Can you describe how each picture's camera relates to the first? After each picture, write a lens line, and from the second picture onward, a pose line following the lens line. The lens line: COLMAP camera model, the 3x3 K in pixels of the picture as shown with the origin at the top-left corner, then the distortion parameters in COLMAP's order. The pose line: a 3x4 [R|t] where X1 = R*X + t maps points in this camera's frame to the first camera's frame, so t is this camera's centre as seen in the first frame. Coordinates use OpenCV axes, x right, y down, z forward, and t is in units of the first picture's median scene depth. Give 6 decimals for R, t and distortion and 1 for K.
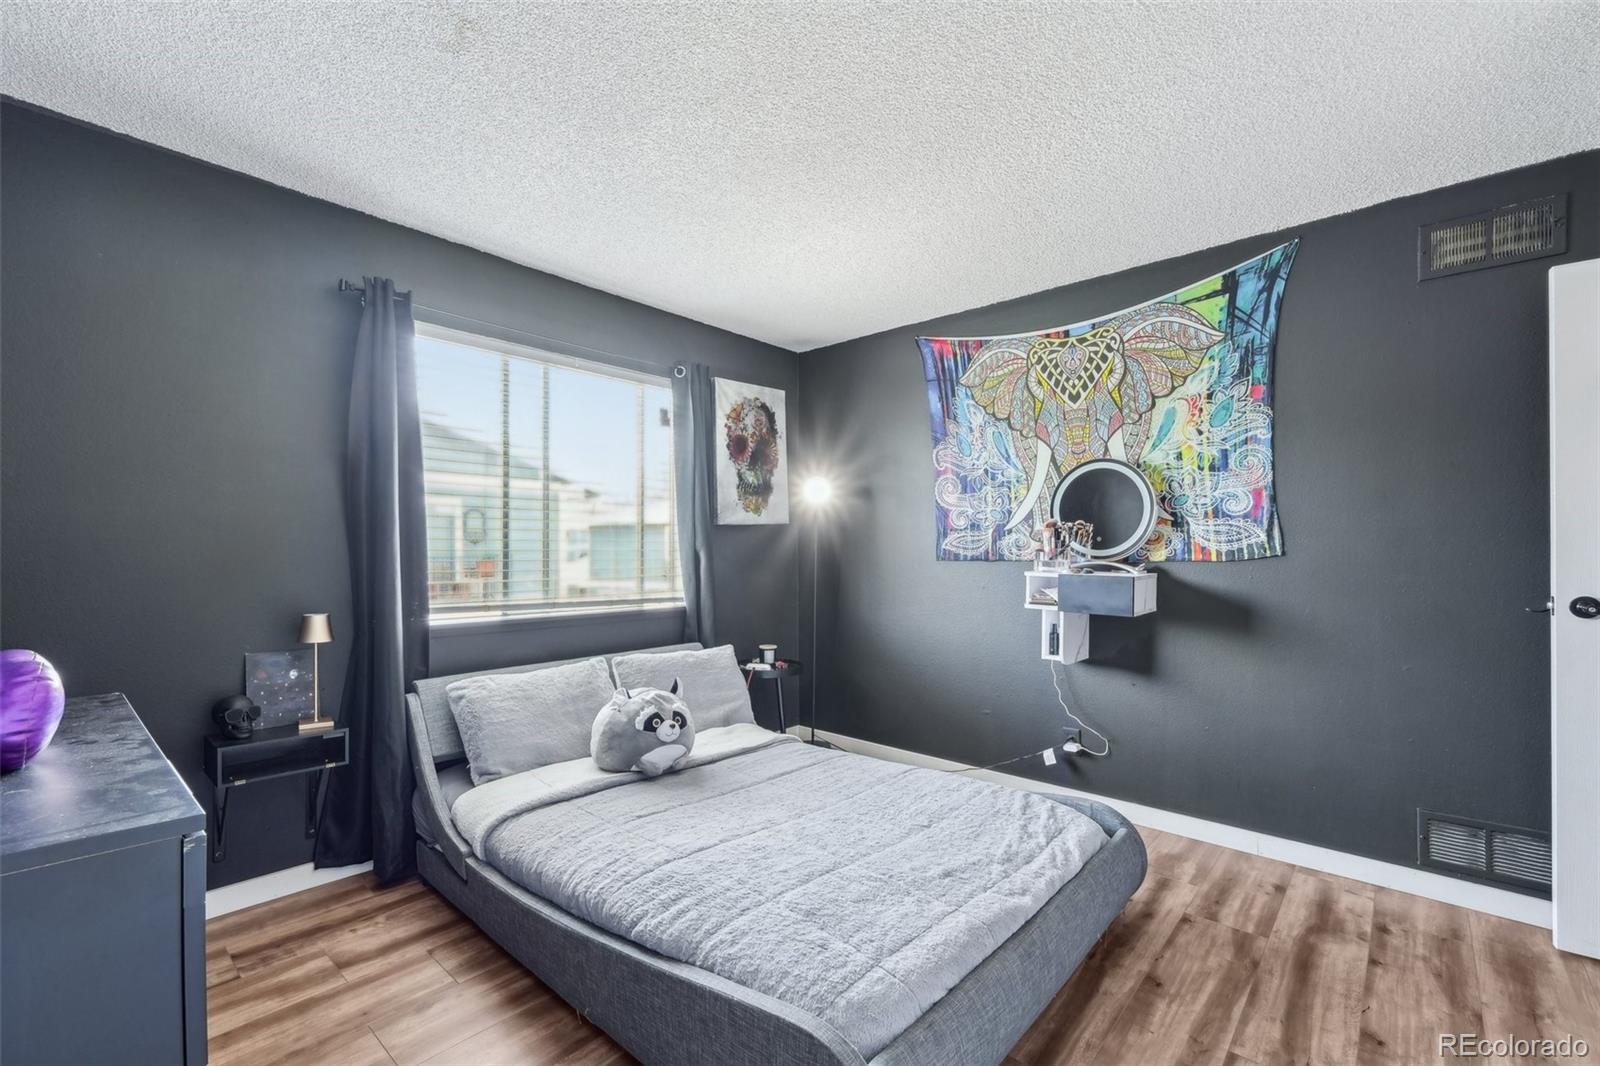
lens RADIAL K [[696.0, 0, 805.2], [0, 696.0, 542.4], [0, 0, 1]] dist [0.009884, 0.002921]
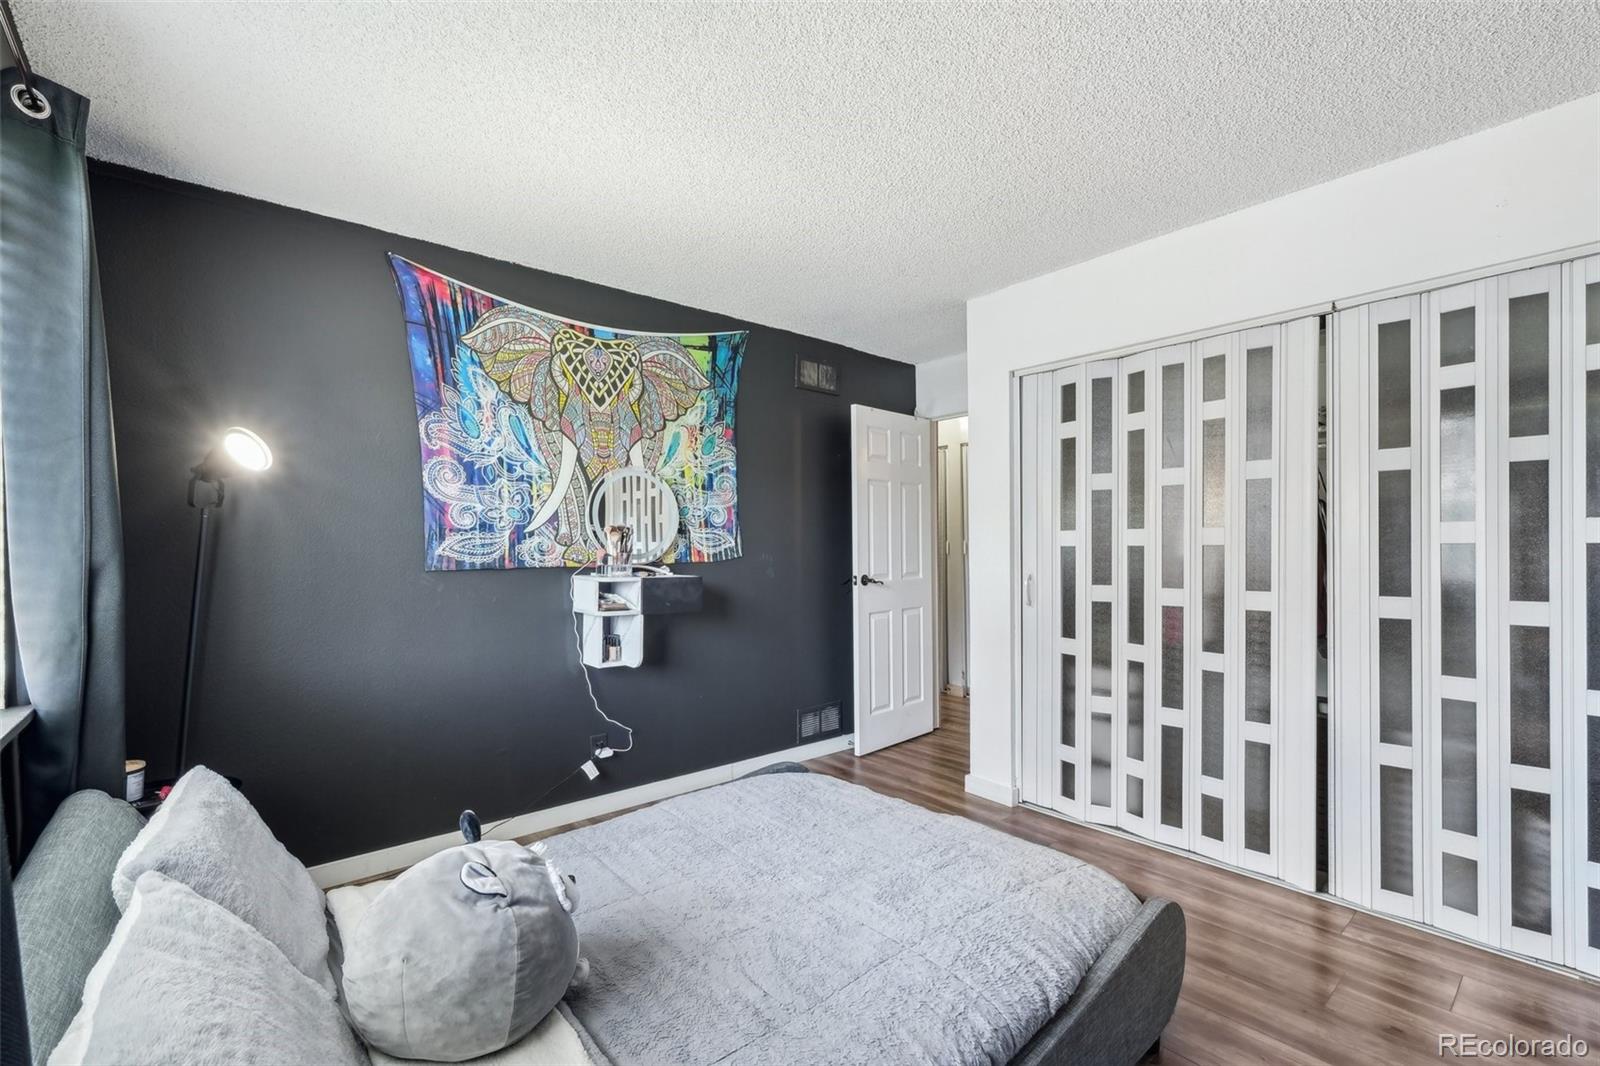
lens RADIAL K [[696.0, 0, 804.6], [0, 696.0, 542.8], [0, 0, 1]] dist [0.009884, 0.002921]
pose [[0.148138, -0.000868, 0.988966, -0.559786], [-0.009748, 0.999950, 0.002338, -0.010912], [-0.988919, -0.009987, 0.148122, 0.573530]]
